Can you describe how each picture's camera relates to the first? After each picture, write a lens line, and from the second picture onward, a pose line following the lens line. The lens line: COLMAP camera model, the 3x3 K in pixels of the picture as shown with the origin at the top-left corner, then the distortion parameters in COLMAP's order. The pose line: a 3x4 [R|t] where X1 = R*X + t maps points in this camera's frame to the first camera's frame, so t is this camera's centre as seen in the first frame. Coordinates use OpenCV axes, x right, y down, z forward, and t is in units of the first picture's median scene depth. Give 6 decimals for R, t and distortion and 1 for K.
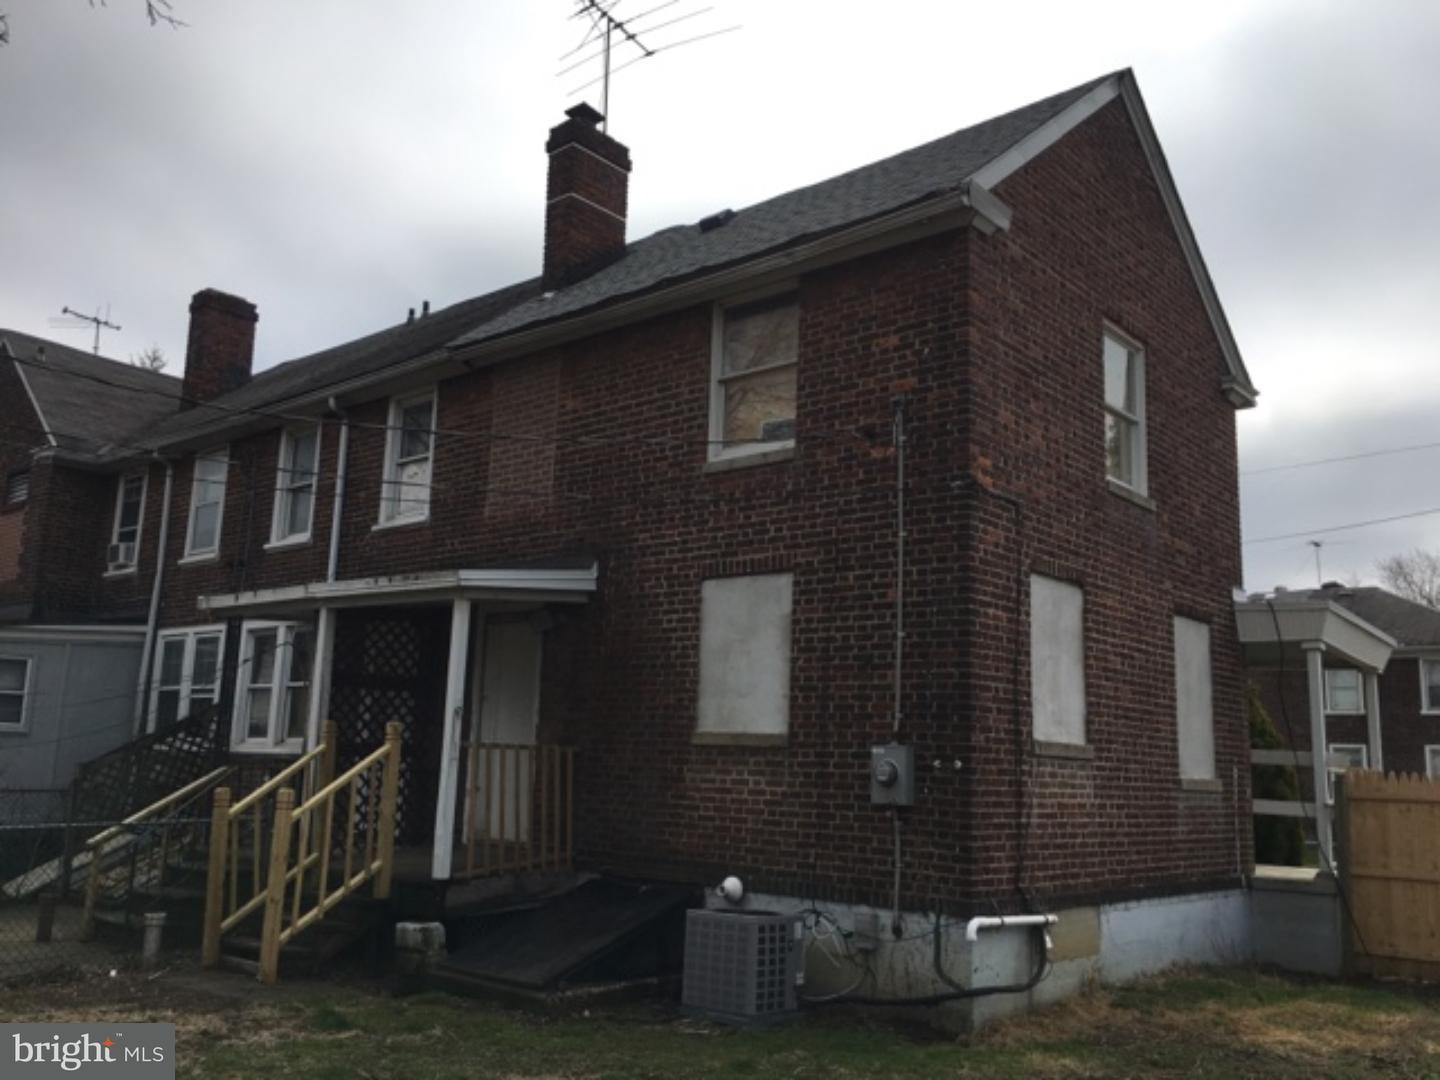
lens RADIAL K [[1211.7, 0, 713.4], [0, 1211.7, 541.0], [0, 0, 1]] dist [0.051503, -0.035050]
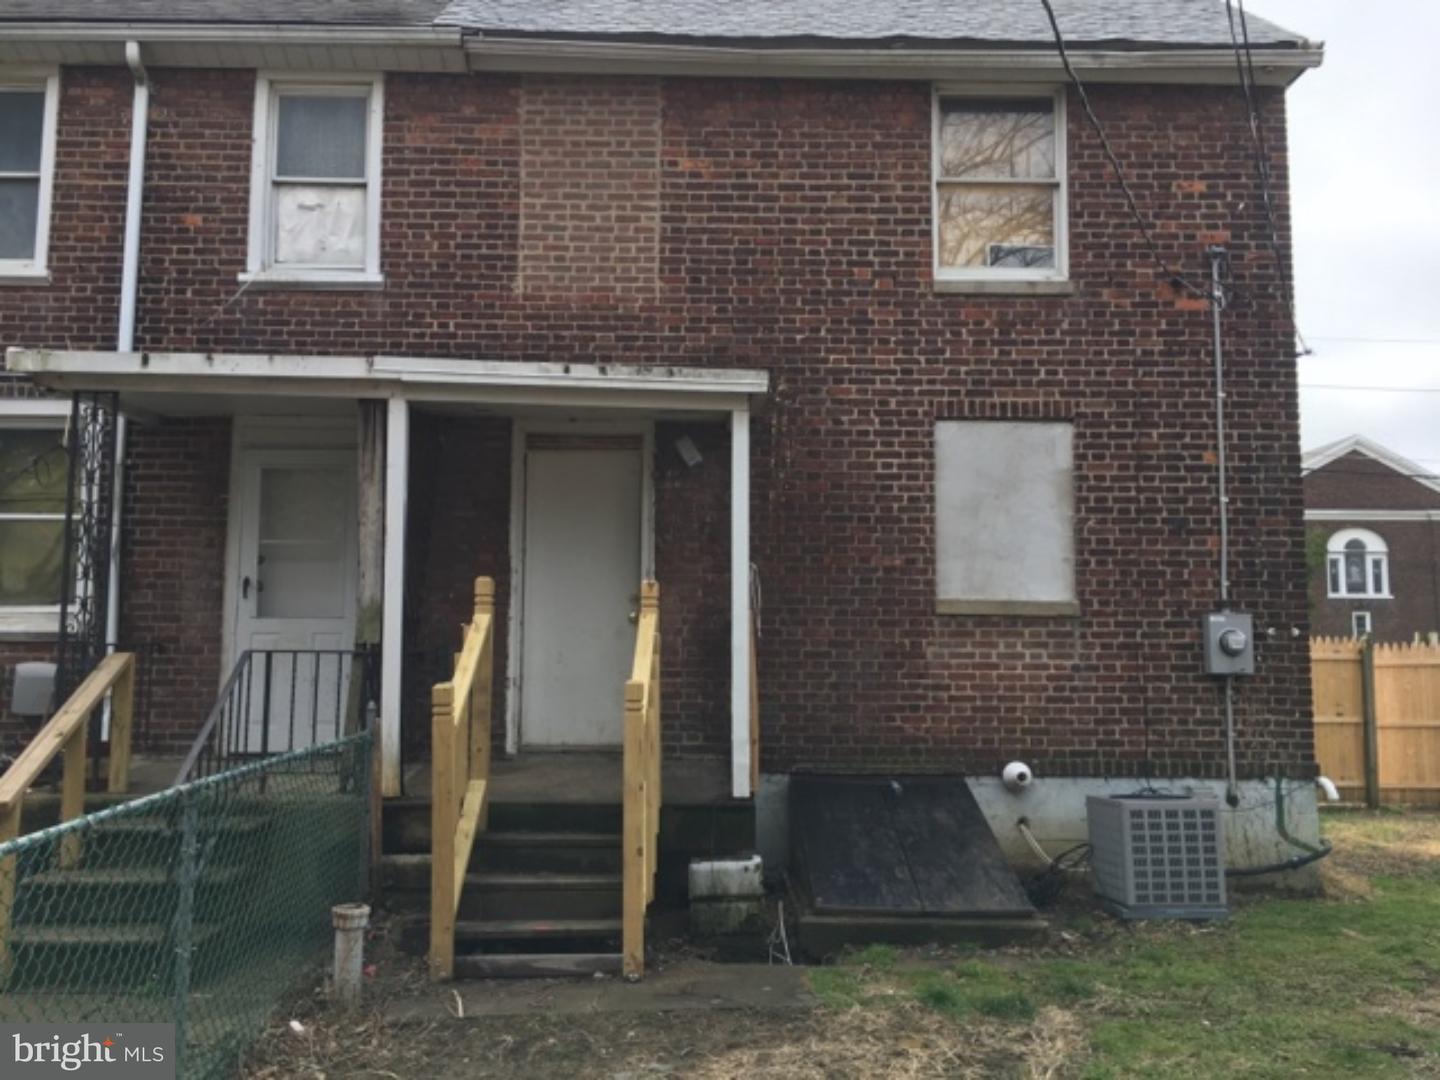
lens RADIAL K [[1211.7, 0, 717.6], [0, 1211.7, 538.2], [0, 0, 1]] dist [0.051503, -0.035050]
pose [[0.745220, 0.040863, 0.665565, -0.731767], [-0.104838, 0.992887, 0.056425, 0.088300], [-0.658526, -0.111826, 0.744204, 0.503615]]
